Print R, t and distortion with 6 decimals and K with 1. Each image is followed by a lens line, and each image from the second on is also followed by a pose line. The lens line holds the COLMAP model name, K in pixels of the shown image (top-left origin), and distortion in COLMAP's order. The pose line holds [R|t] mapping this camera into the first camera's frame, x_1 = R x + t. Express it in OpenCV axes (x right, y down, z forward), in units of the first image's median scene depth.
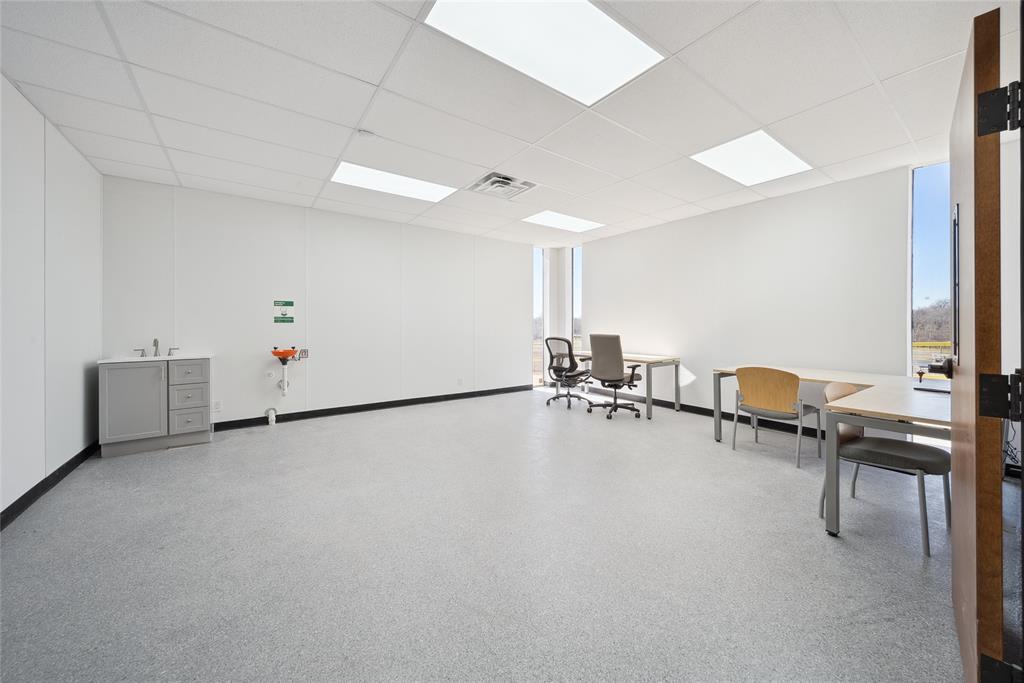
lens RADIAL K [[348.6, 0, 510.8], [0, 348.6, 323.8], [0, 0, 1]] dist [-0.000127, -0.000007]
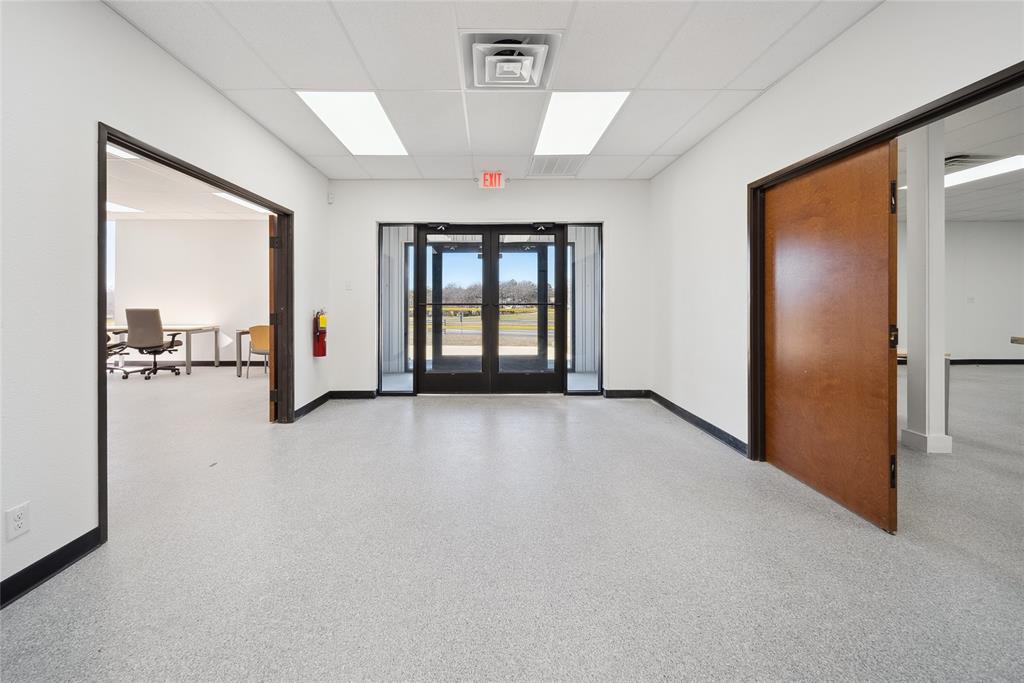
lens RADIAL K [[405.6, 0, 513.2], [0, 405.6, 300.7], [0, 0, 1]] dist [-0.000146, -0.000056]
pose [[0.552626, -0.000359, 0.833429, -0.173226], [-0.000298, 1.000000, 0.000629, 0.002494], [-0.833429, -0.000596, 0.552626, -0.769818]]
